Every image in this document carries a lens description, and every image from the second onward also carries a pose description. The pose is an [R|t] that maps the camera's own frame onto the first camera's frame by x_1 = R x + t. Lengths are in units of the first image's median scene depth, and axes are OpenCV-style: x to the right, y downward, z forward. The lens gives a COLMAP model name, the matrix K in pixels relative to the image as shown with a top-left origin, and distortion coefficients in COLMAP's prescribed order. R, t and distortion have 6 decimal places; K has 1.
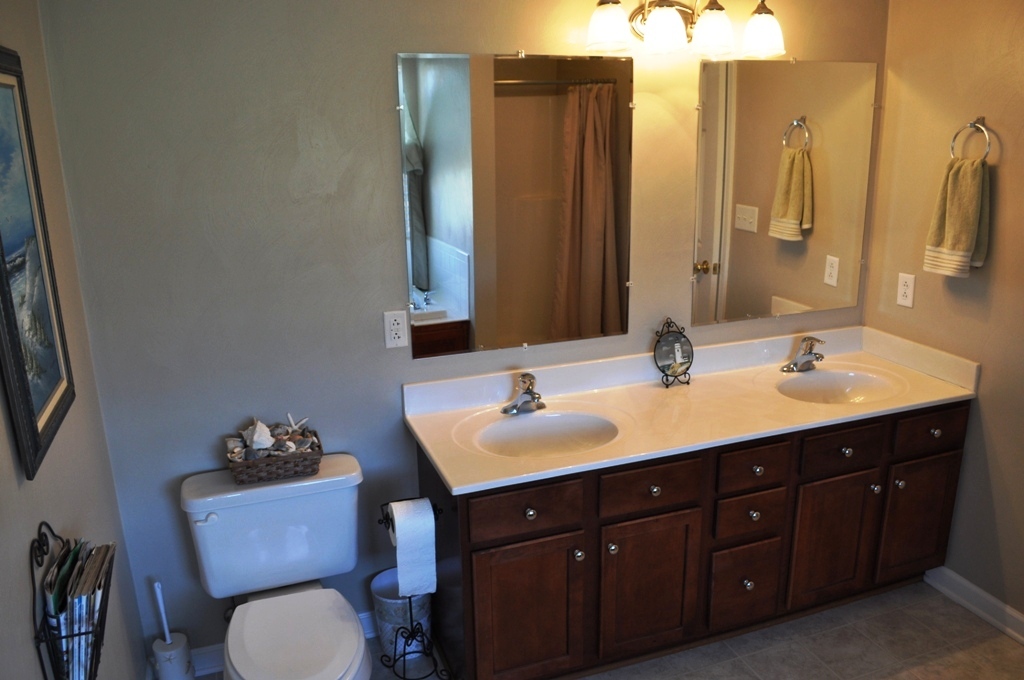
lens RADIAL K [[802.4, 0, 515.0], [0, 802.4, 340.9], [0, 0, 1]] dist [-0.082938, 0.008532]
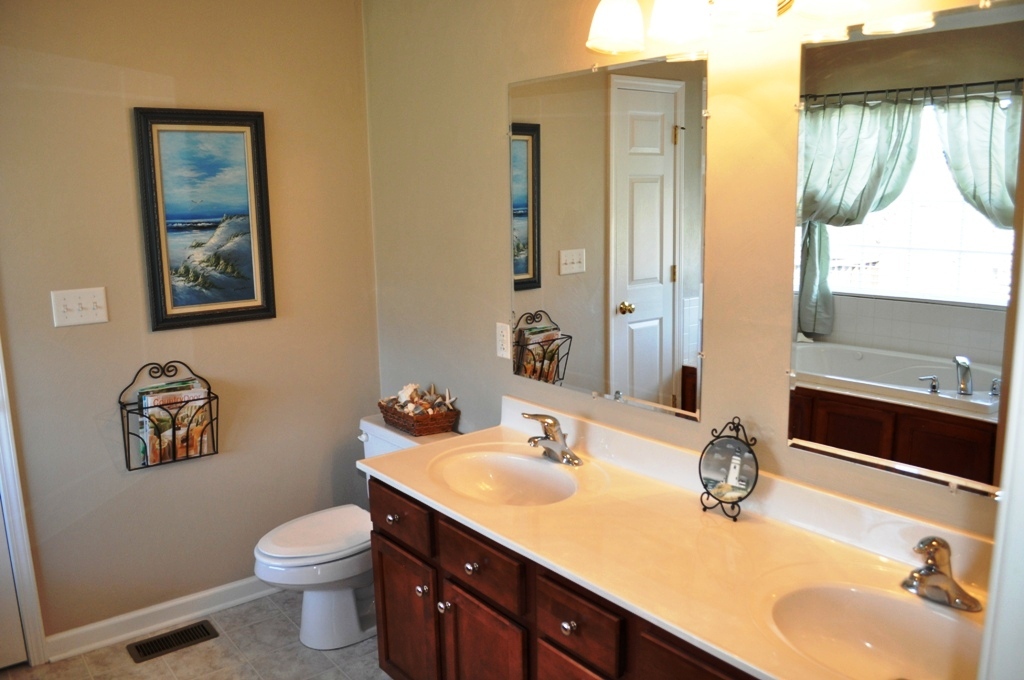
lens RADIAL K [[805.6, 0, 514.4], [0, 805.6, 342.3], [0, 0, 1]] dist [-0.075186, 0.004948]
pose [[0.313308, 0.185225, -0.931413, 0.761610], [-0.247216, 0.962886, 0.108325, -0.117892], [0.916909, 0.196321, 0.347470, 0.575155]]
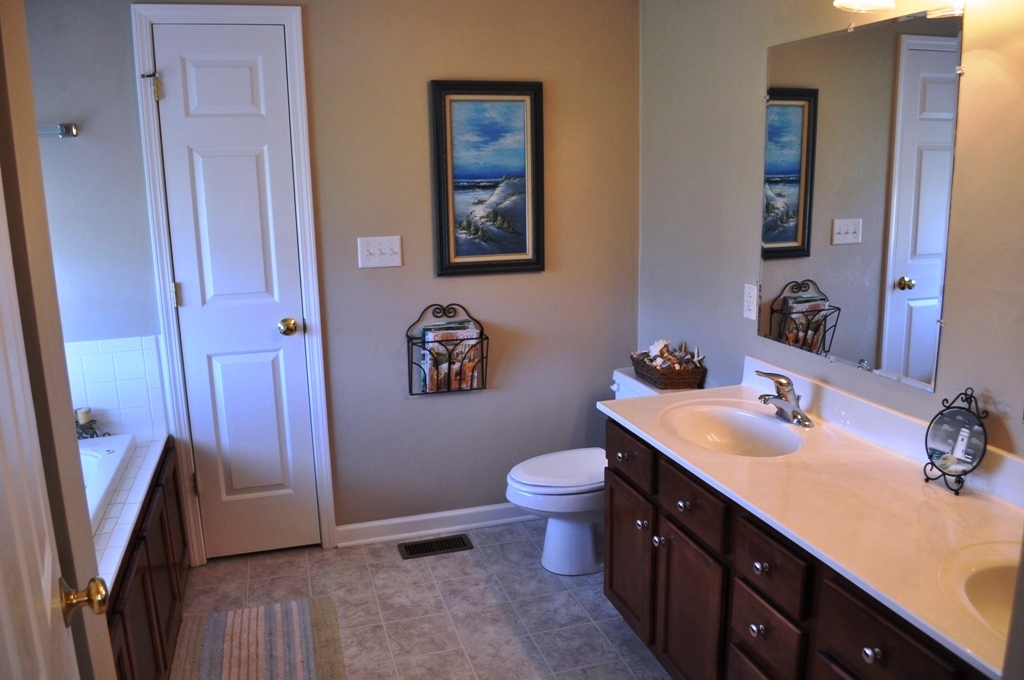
lens RADIAL K [[802.4, 0, 515.0], [0, 802.4, 340.9], [0, 0, 1]] dist [-0.082938, 0.008532]
pose [[-0.050772, 0.225569, -0.972903, 0.828852], [-0.253298, 0.939399, 0.231020, -0.118918], [0.966055, 0.258164, 0.009441, 0.623400]]
